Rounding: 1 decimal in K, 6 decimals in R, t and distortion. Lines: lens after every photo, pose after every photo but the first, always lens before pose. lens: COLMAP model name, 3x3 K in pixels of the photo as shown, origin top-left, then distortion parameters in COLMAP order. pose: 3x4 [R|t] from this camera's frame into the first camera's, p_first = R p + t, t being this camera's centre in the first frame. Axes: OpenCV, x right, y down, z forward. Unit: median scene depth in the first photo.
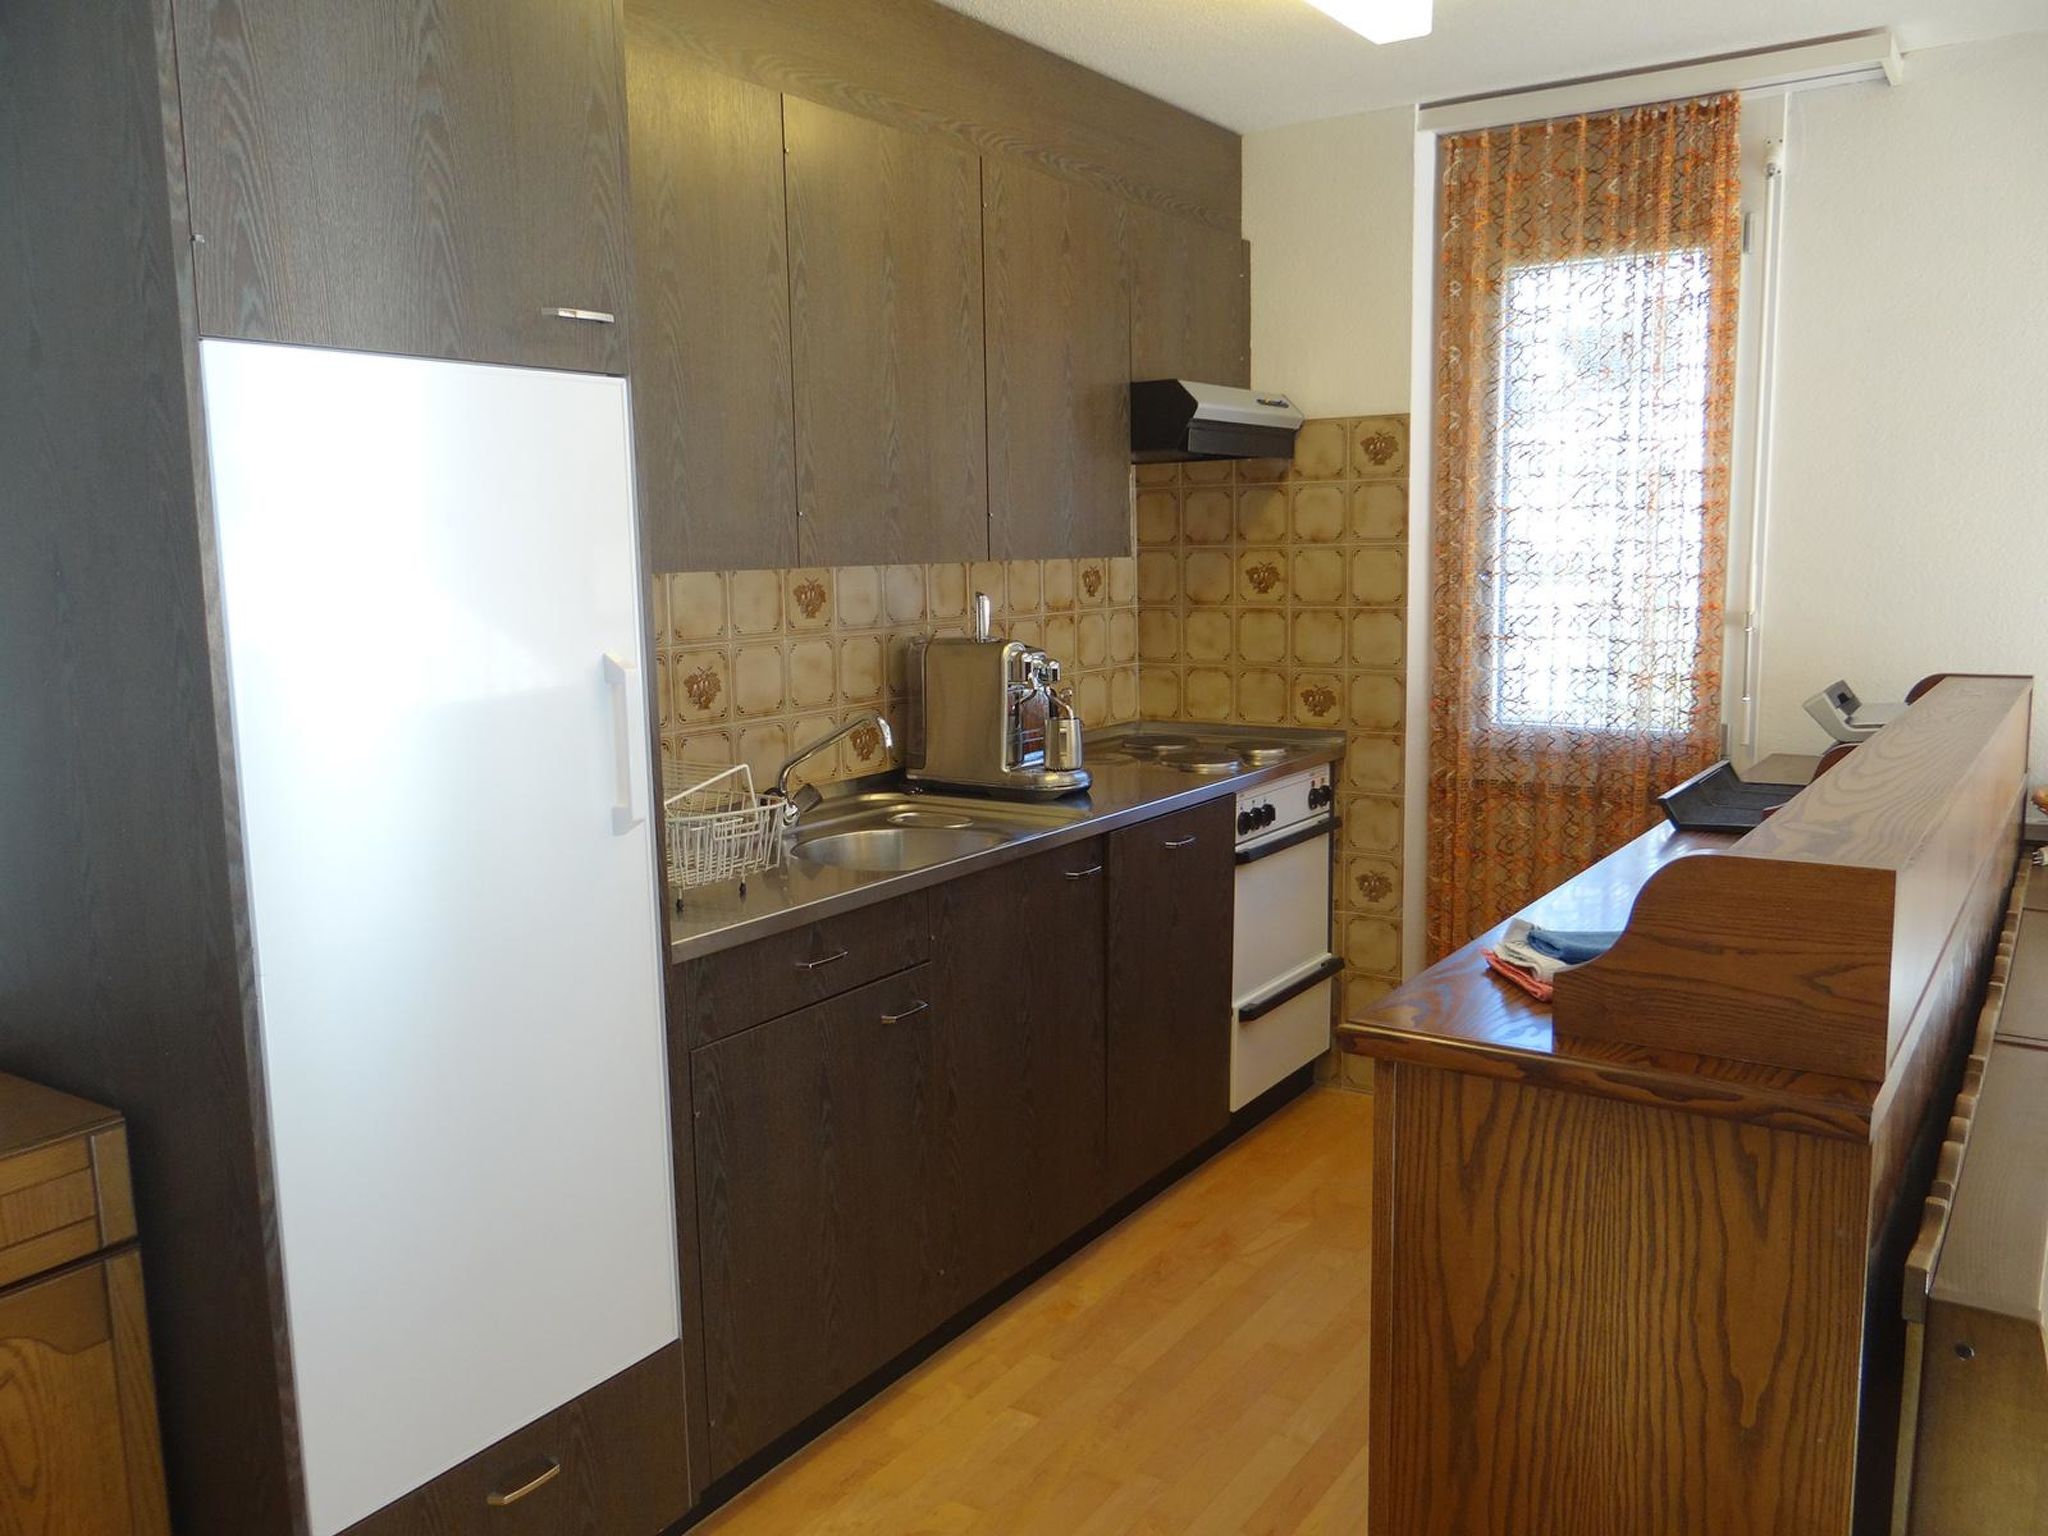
lens RADIAL K [[1640.1, 0, 1024.0], [0, 1640.1, 768.0], [0, 0, 1]] dist [-0.014855, -0.007278]
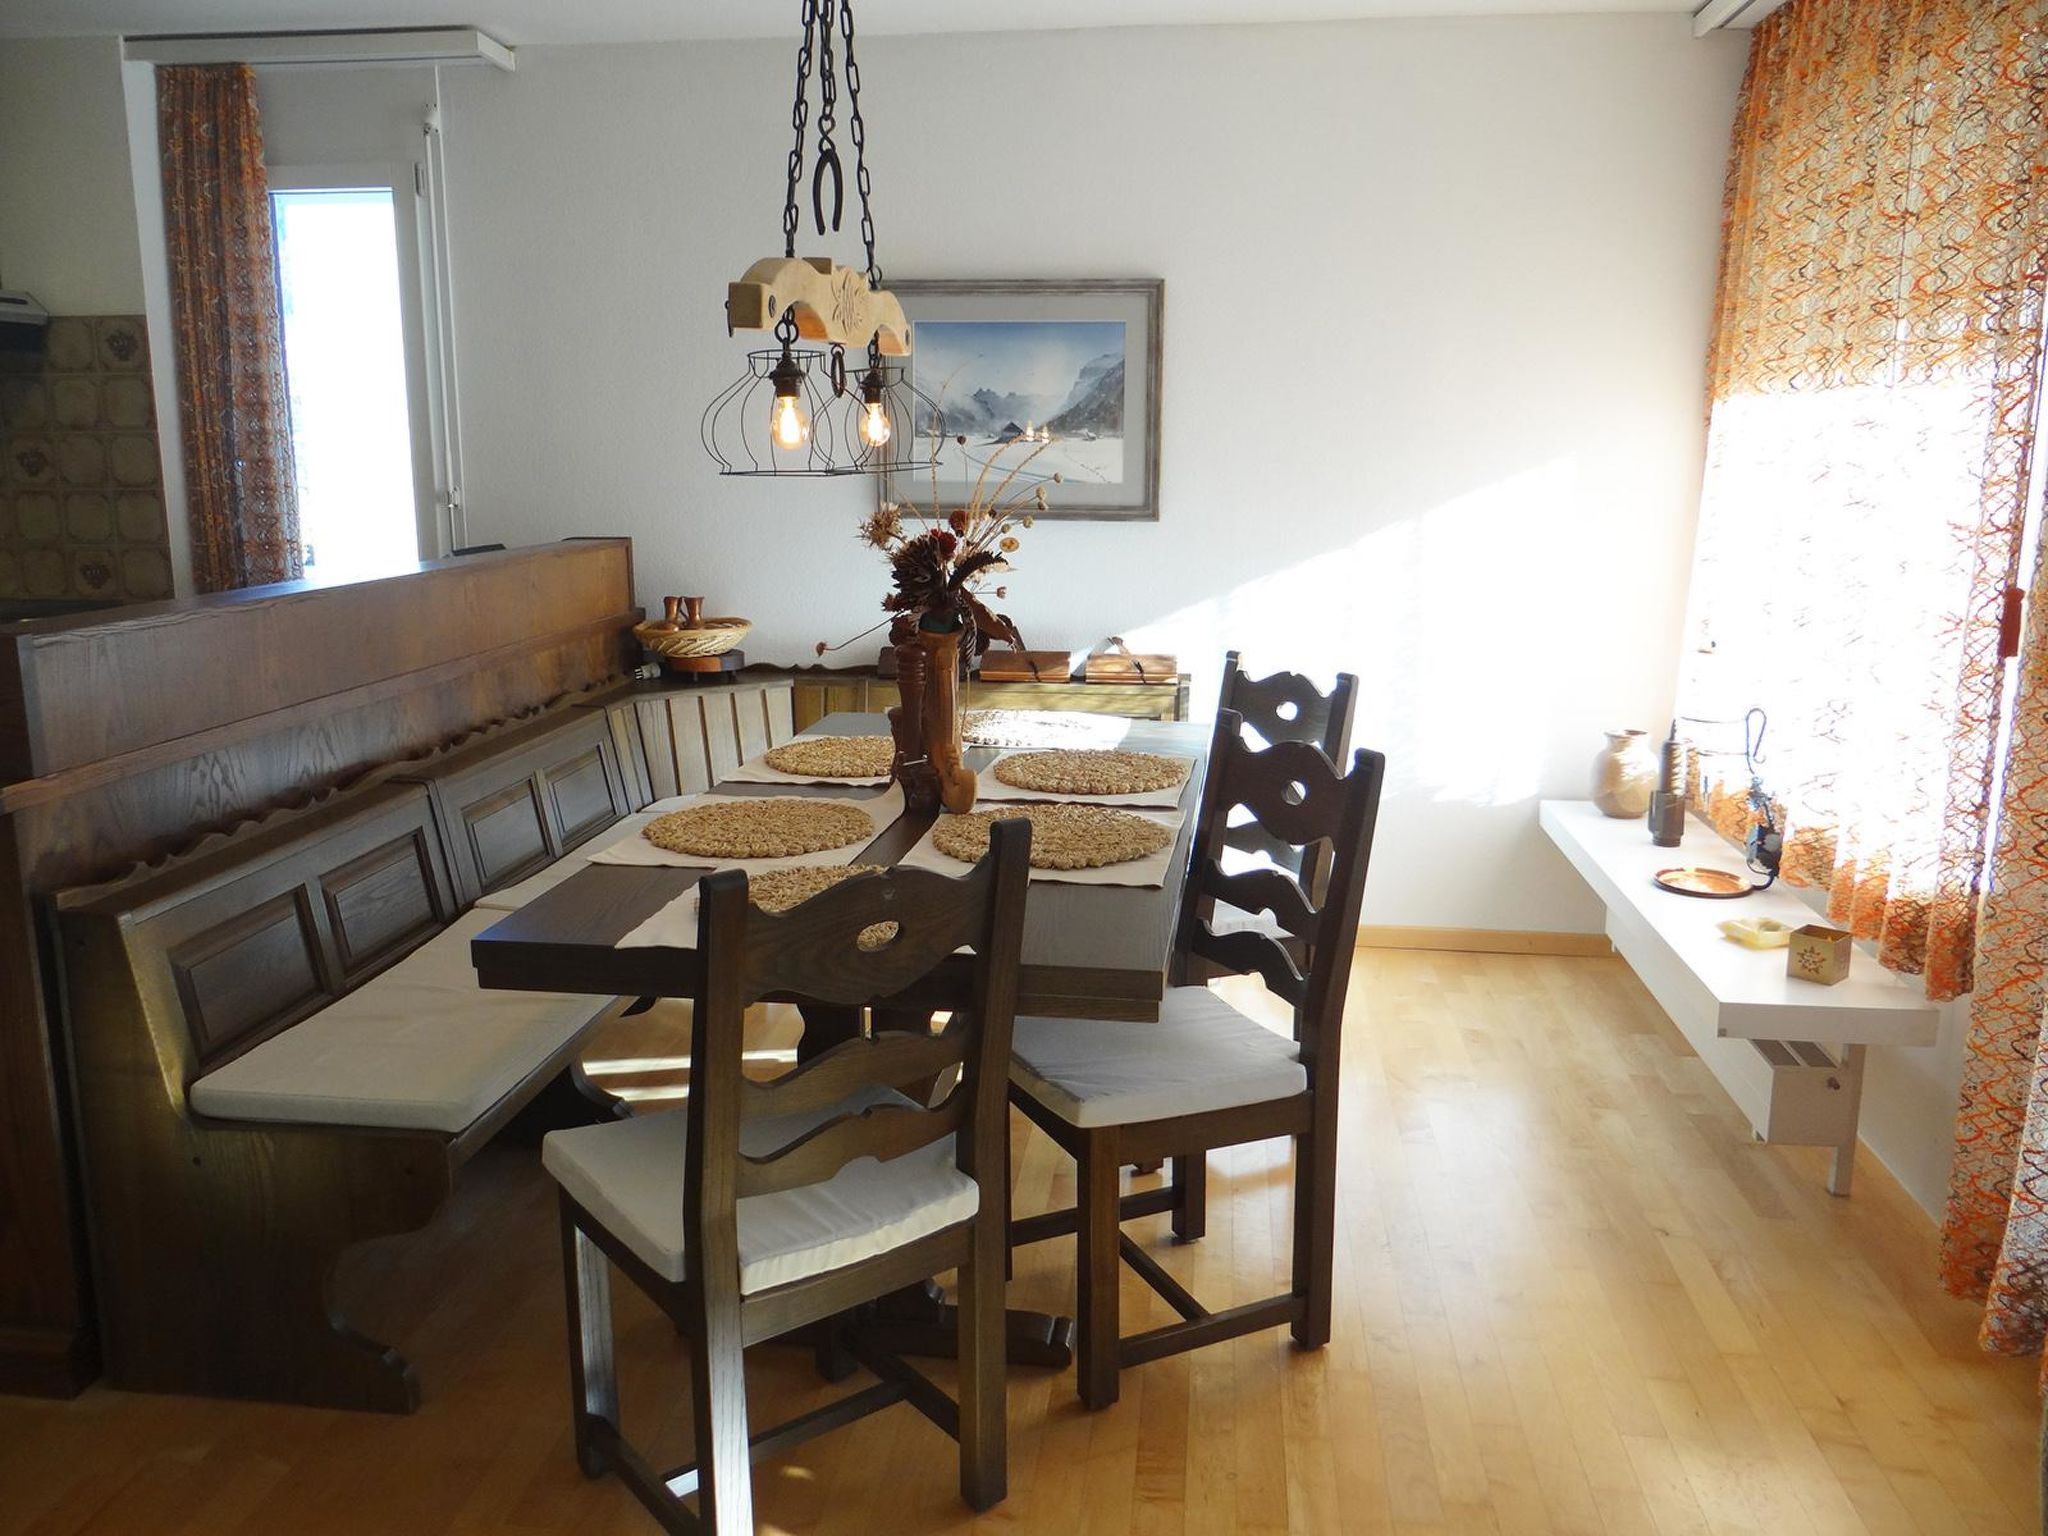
lens RADIAL K [[1611.8, 0, 1024.0], [0, 1611.8, 768.0], [0, 0, 1]] dist [-0.006560, -0.008462]
pose [[0.891314, -0.069754, 0.447988, 0.246893], [0.045256, 0.996847, 0.065174, 0.047912], [-0.451122, -0.037816, 0.891661, -0.261020]]
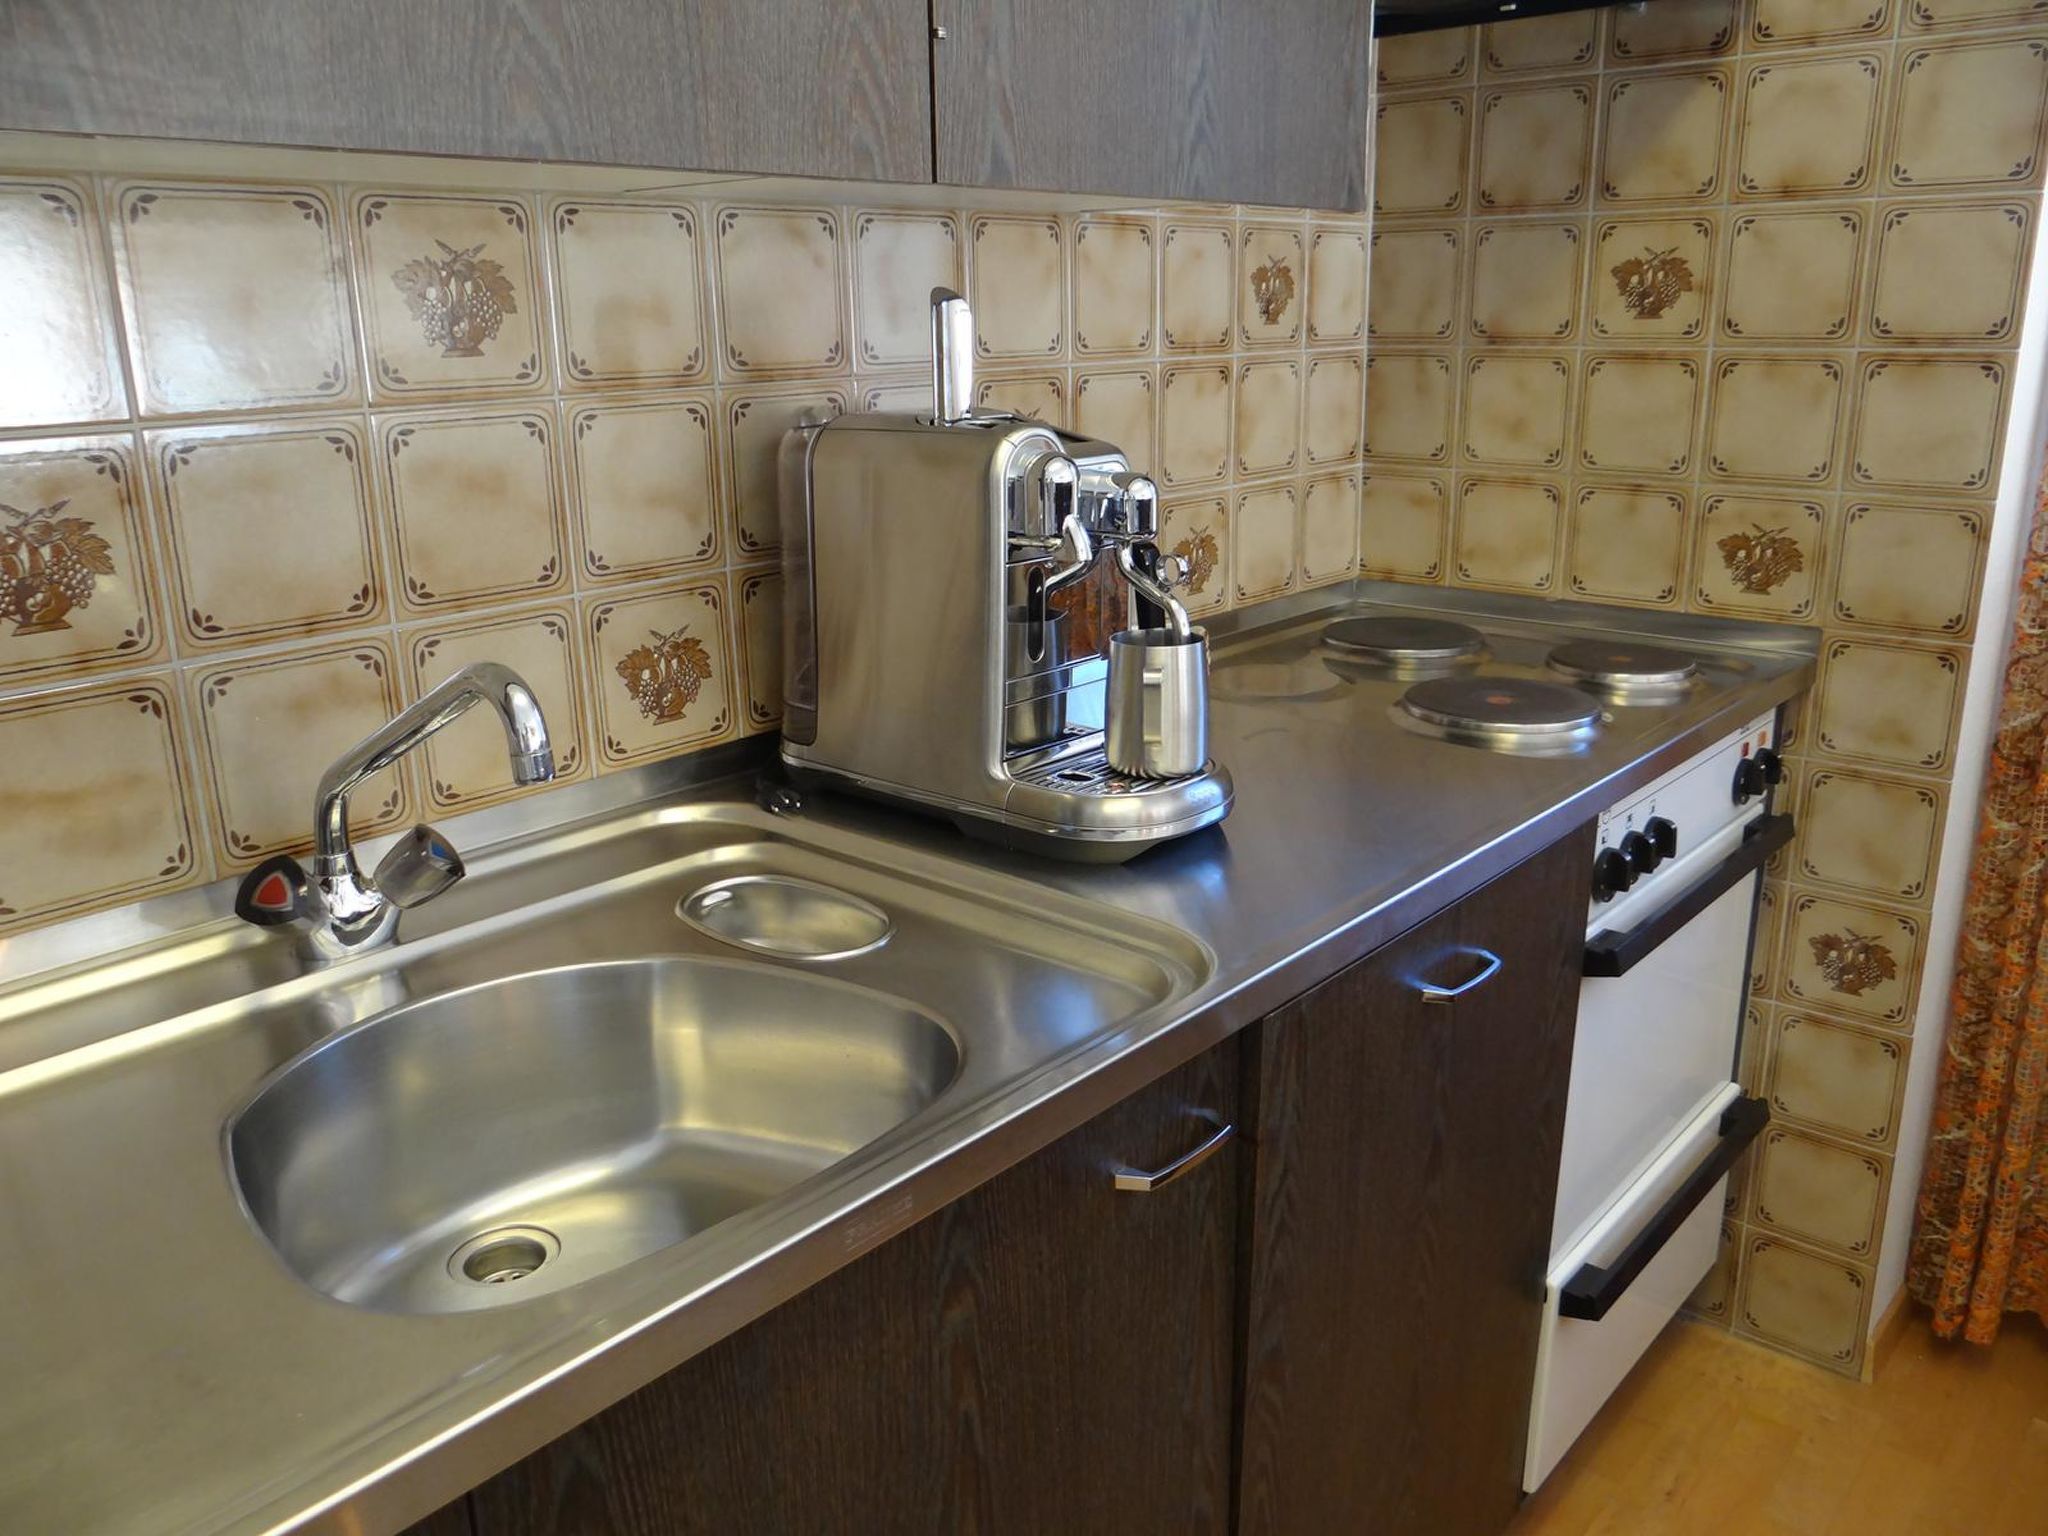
lens RADIAL K [[1611.8, 0, 1024.0], [0, 1611.8, 768.0], [0, 0, 1]] dist [-0.006560, -0.008462]
pose [[0.991973, 0.038411, -0.120475, 0.032307], [-0.020604, 0.989113, 0.145711, -0.045195], [0.124760, -0.142060, 0.981964, 0.531256]]
